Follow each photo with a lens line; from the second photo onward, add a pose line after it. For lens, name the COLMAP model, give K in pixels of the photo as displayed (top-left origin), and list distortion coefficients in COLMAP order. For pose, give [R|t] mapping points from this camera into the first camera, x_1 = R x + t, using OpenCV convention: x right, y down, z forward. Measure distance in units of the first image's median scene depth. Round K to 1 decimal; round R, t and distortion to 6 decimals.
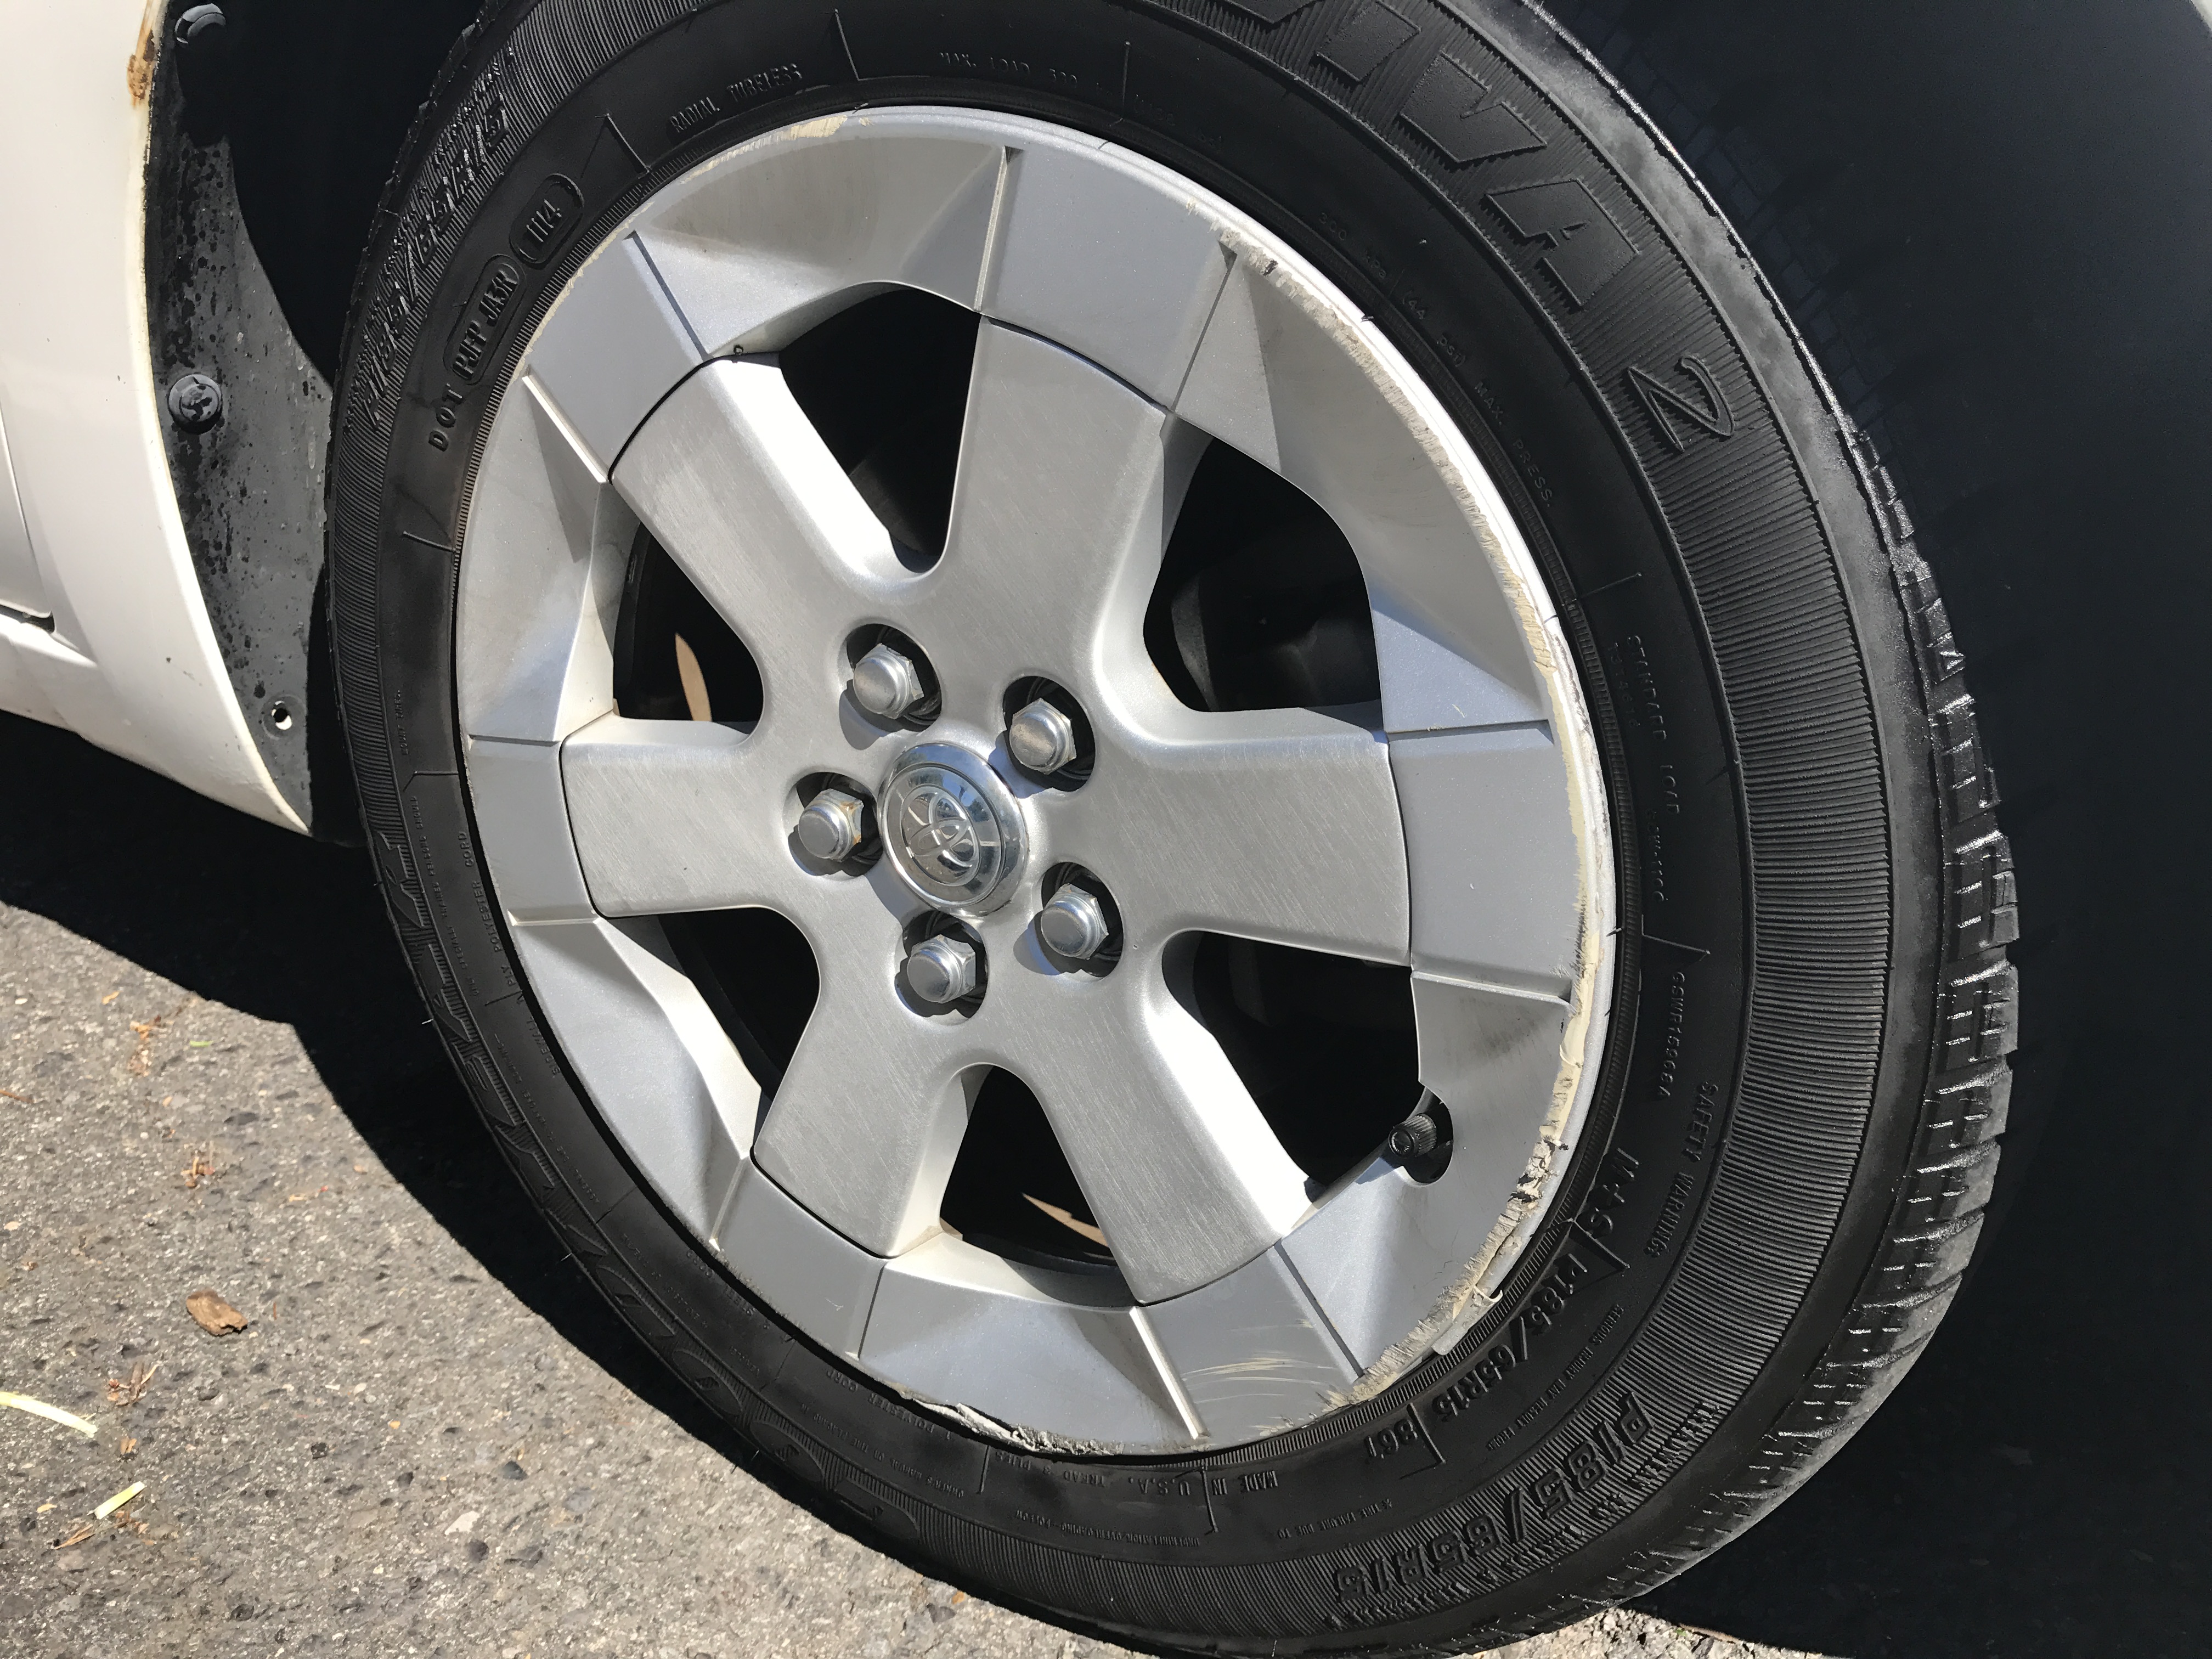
lens RADIAL K [[1812.2, 0, 1089.4], [0, 1812.2, 838.7], [0, 0, 1]] dist [0.020466, -0.021601]
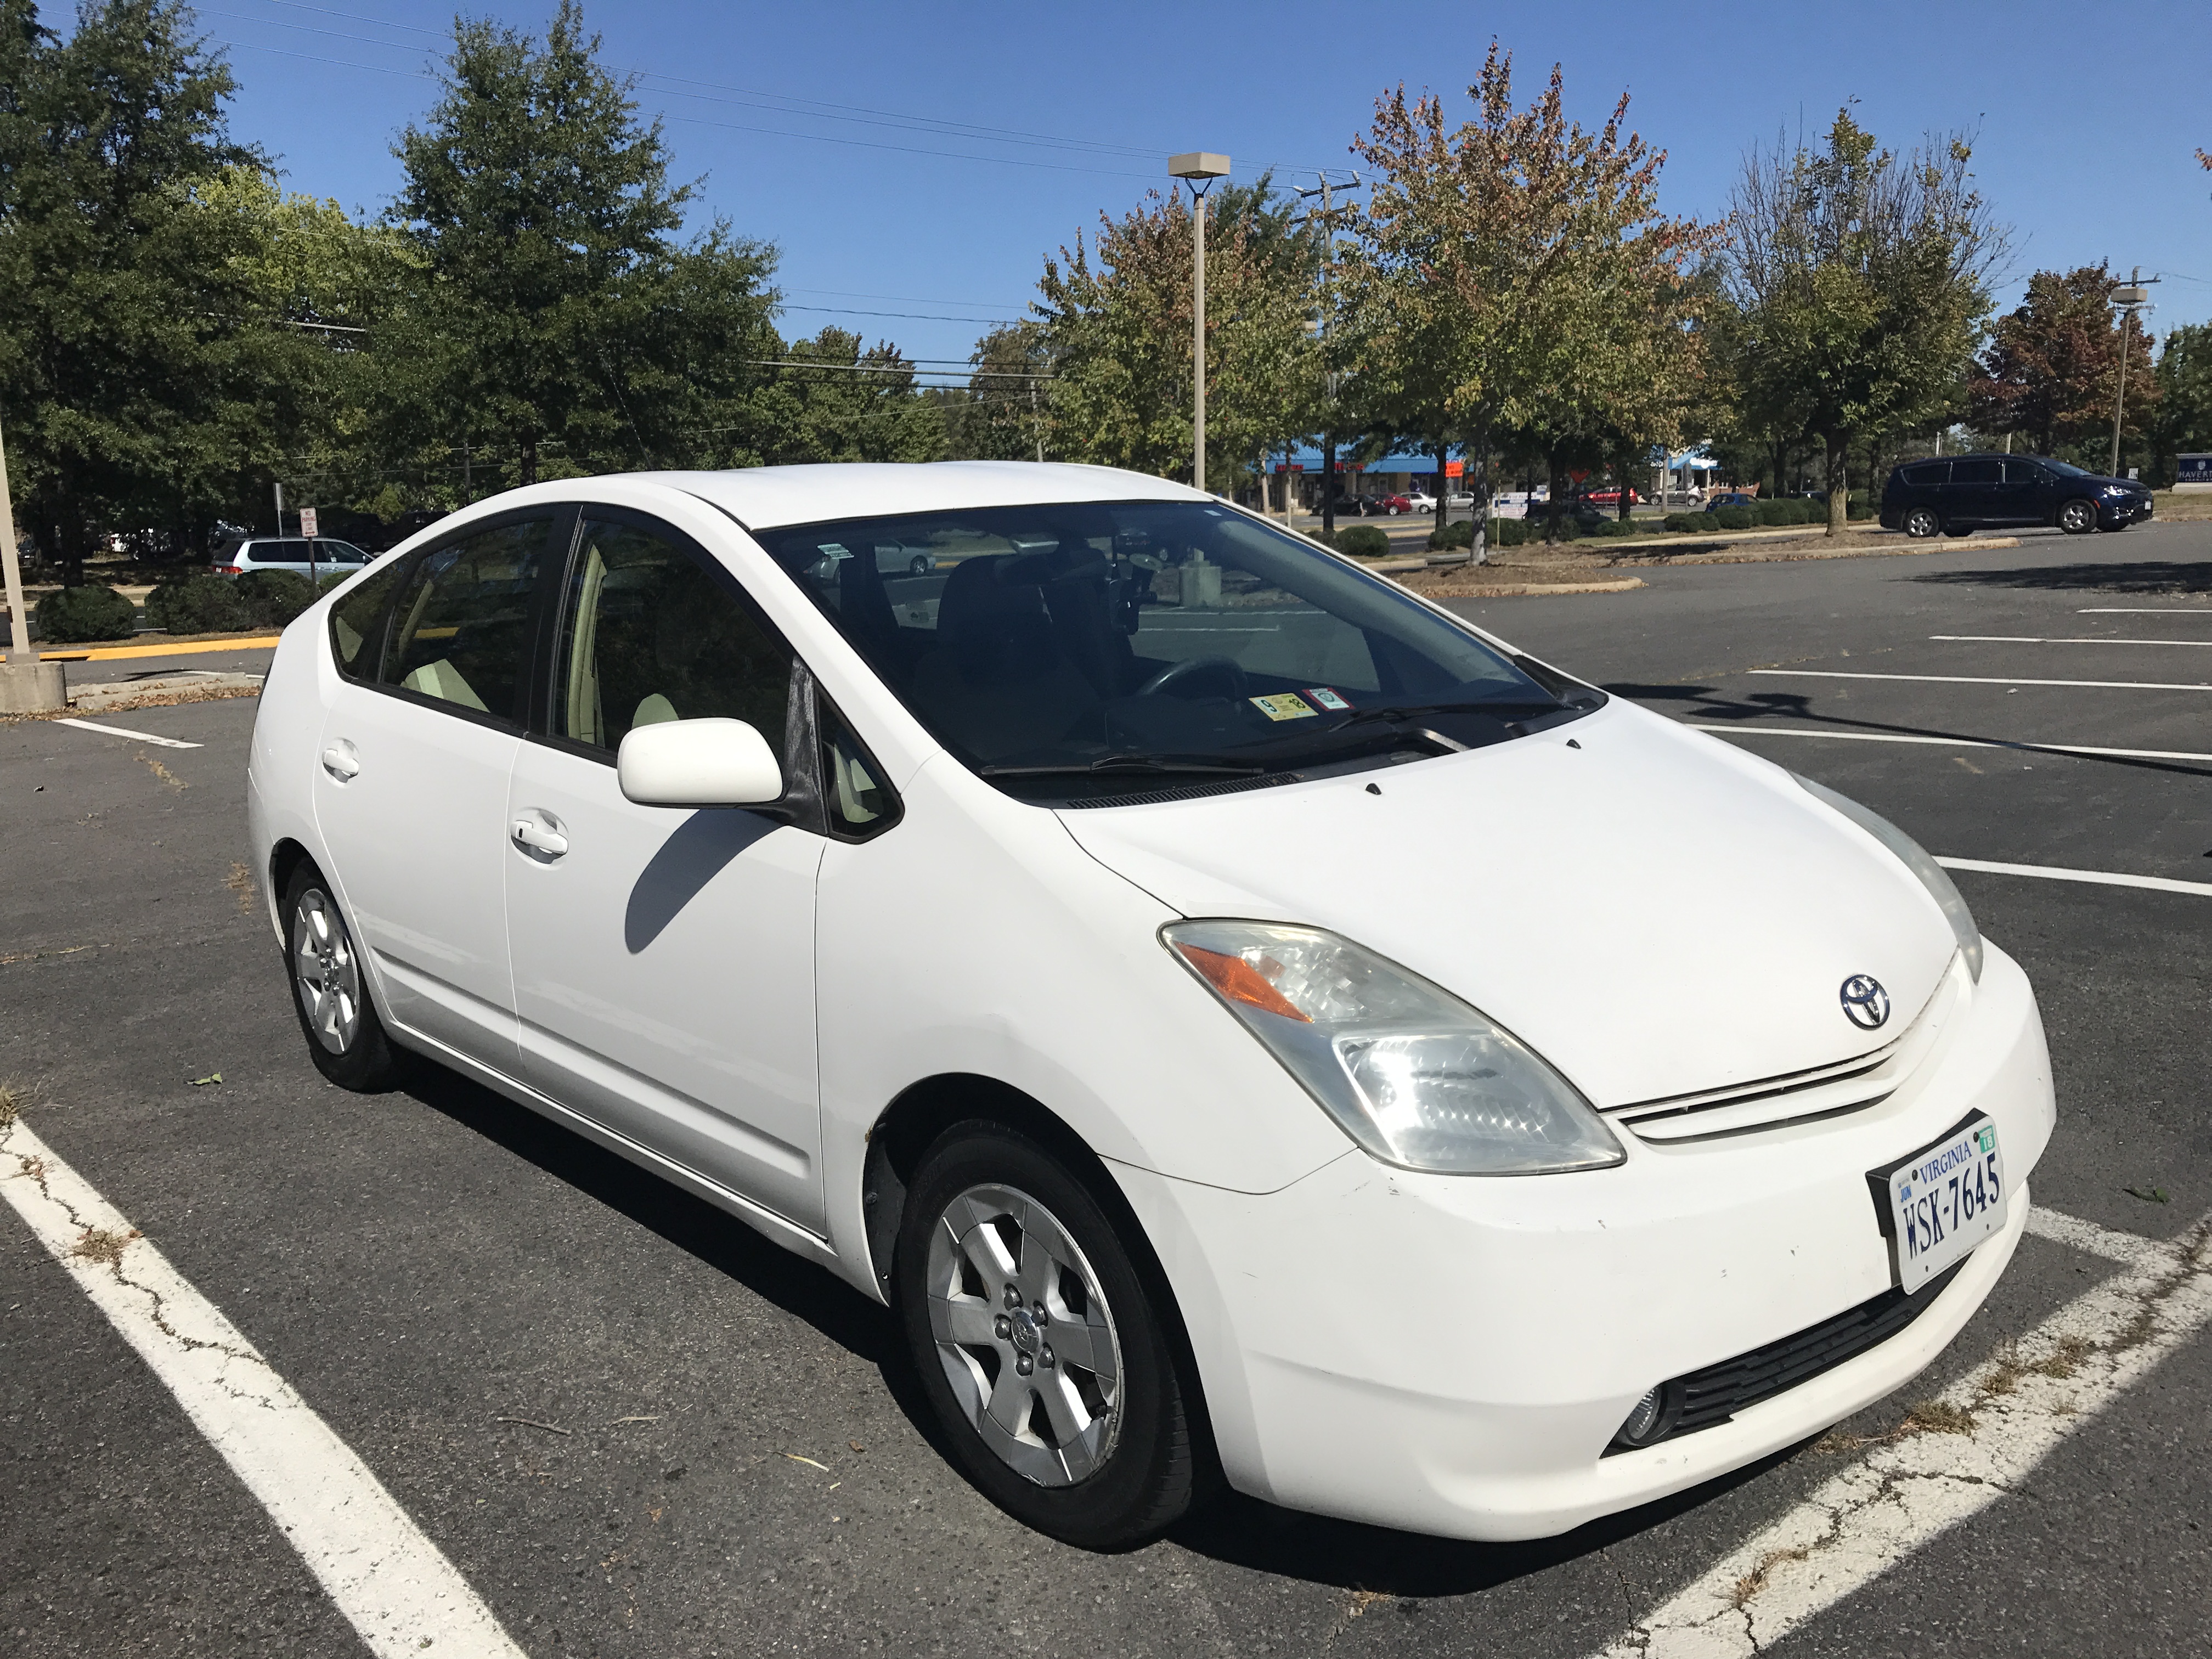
lens RADIAL K [[1812.2, 0, 1089.4], [0, 1812.2, 838.7], [0, 0, 1]] dist [0.020466, -0.021601]
pose [[0.958240, -0.006222, -0.285896, 1.227588], [-0.048027, 0.982061, -0.182345, -0.352438], [0.281902, 0.188461, 0.940752, -3.052743]]
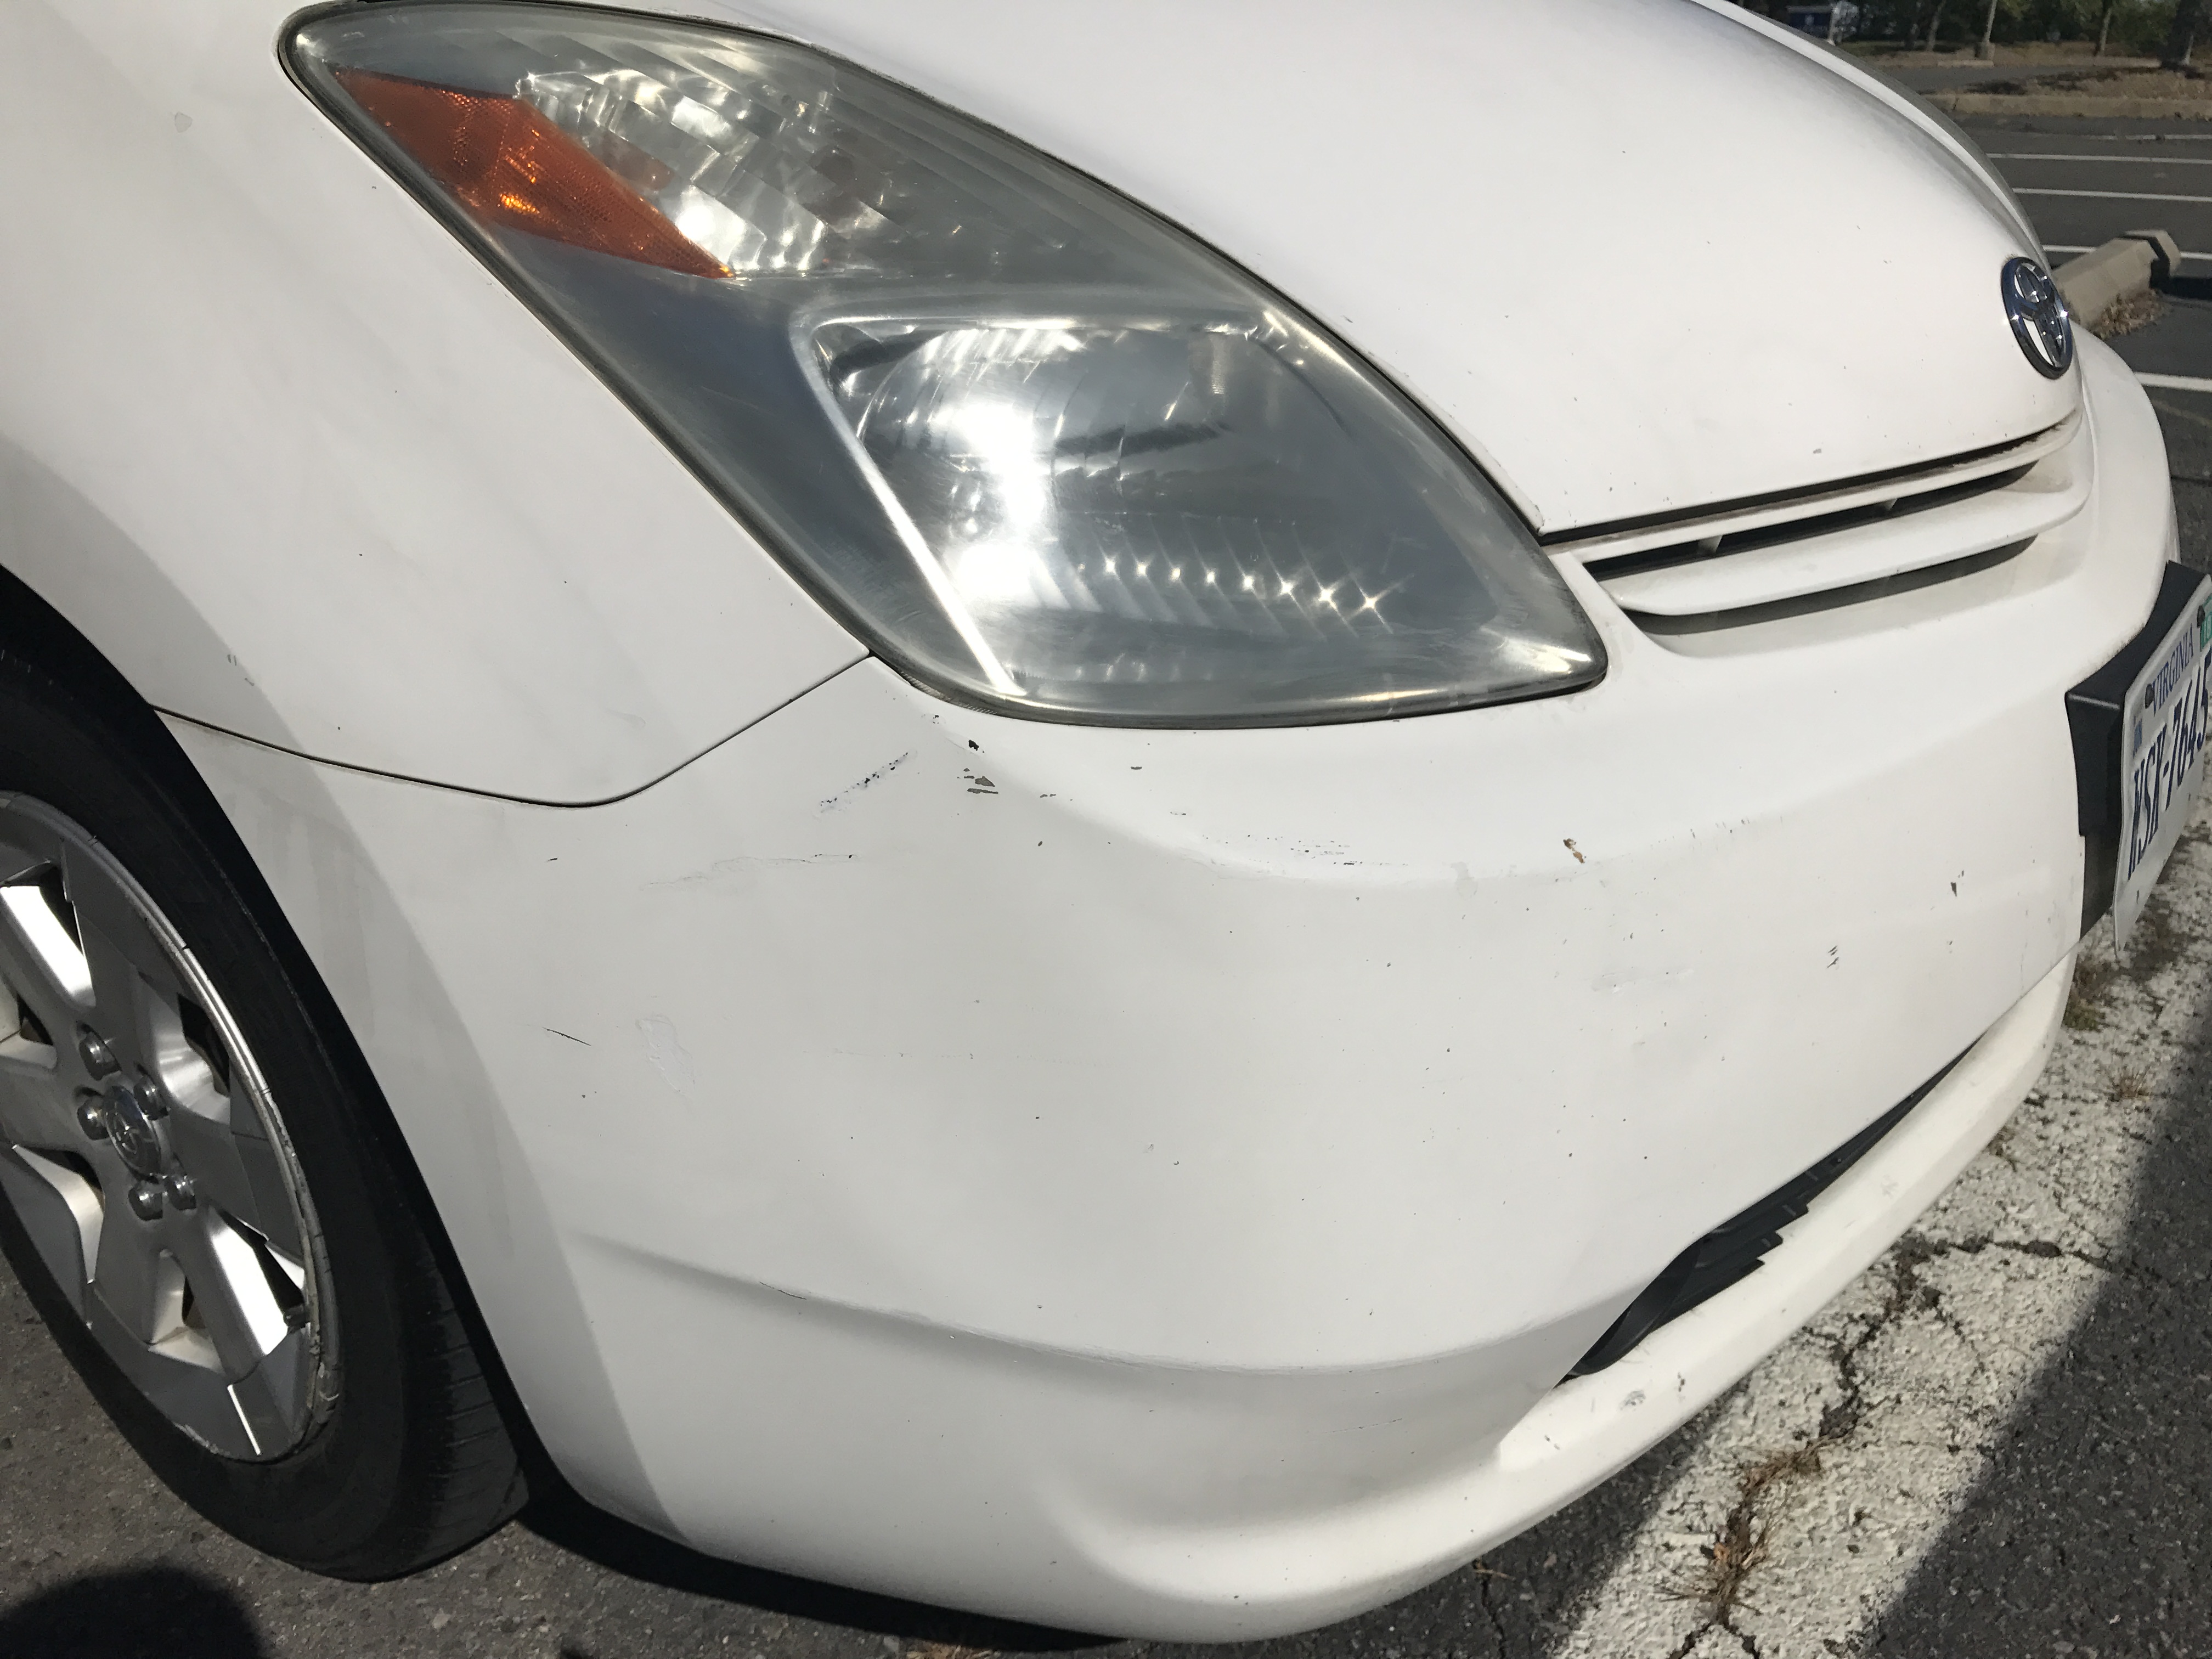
lens RADIAL K [[1812.2, 0, 1089.4], [0, 1812.2, 838.7], [0, 0, 1]] dist [0.020466, -0.021601]
pose [[0.996514, 0.017167, -0.081641, 0.960612], [-0.013602, 0.998938, 0.044018, -0.364695], [0.082310, -0.042754, 0.995689, -0.709023]]
